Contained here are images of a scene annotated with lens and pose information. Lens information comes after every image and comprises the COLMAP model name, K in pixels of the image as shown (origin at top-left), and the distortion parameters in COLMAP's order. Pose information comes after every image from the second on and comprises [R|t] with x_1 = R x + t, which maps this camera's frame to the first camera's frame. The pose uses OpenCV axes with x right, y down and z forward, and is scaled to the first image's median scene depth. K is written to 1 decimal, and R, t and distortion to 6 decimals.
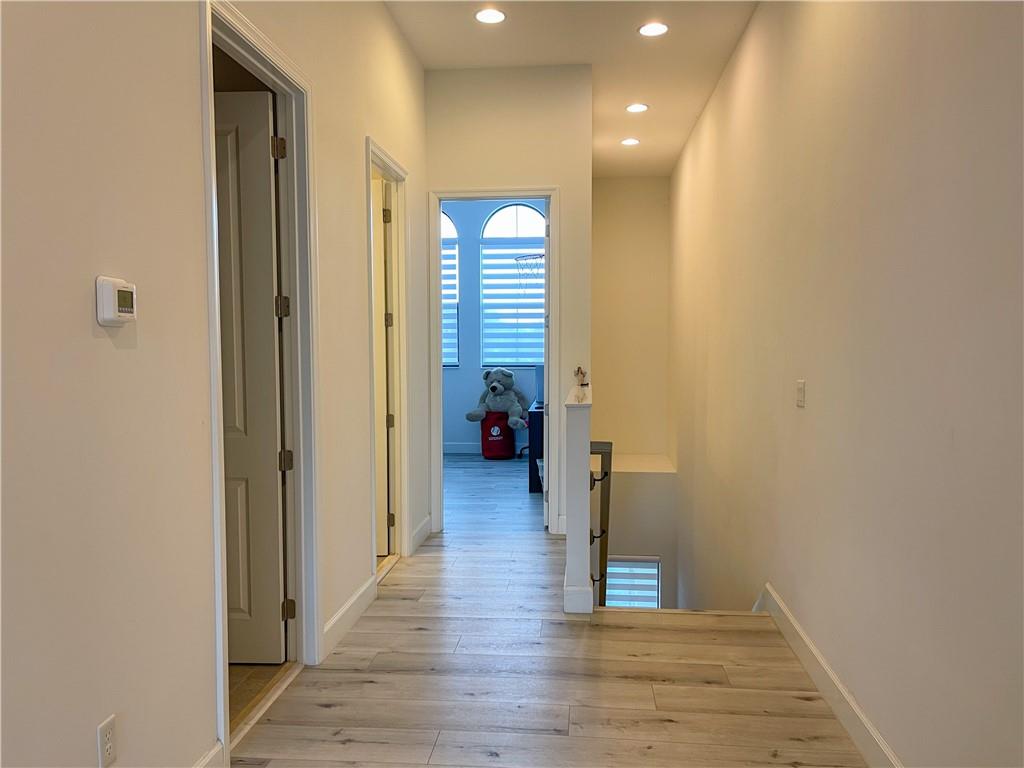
lens RADIAL K [[772.9, 0, 512.8], [0, 772.9, 385.1], [0, 0, 1]] dist [0.073548, -0.104625]
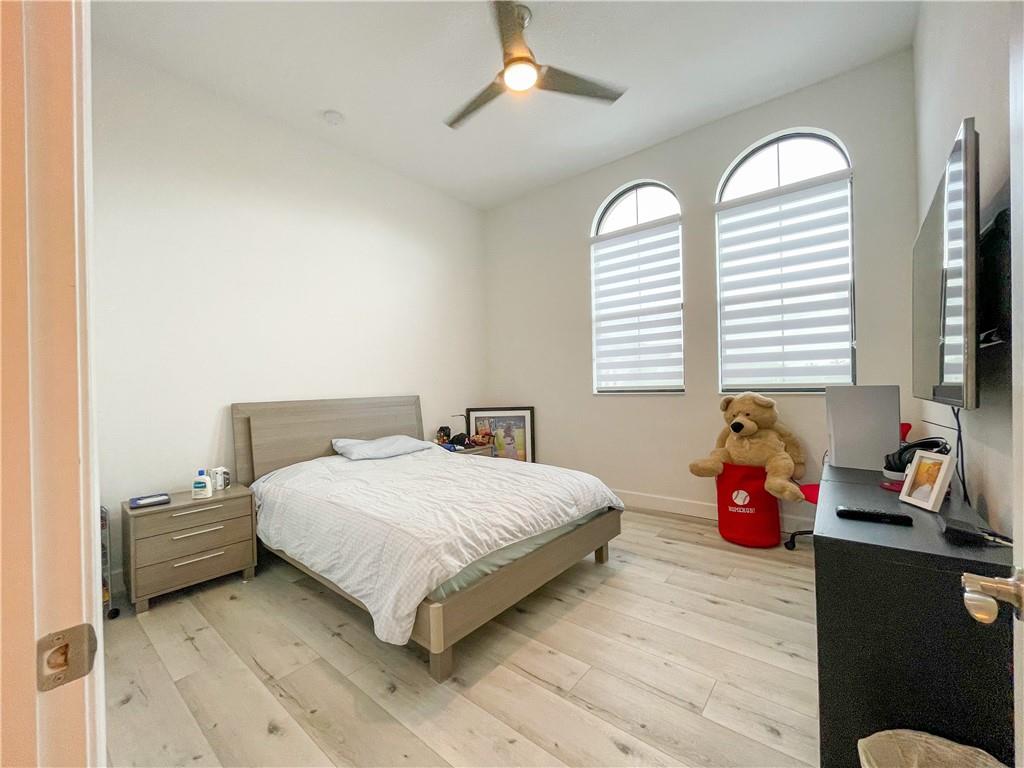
lens RADIAL K [[412.9, 0, 514.7], [0, 412.9, 387.6], [0, 0, 1]] dist [-0.007501, 0.001753]
pose [[0.838847, -0.011365, -0.544249, 0.005115], [-0.011951, 0.999157, -0.039284, -0.011398], [0.544236, 0.039457, 0.838004, 0.622709]]
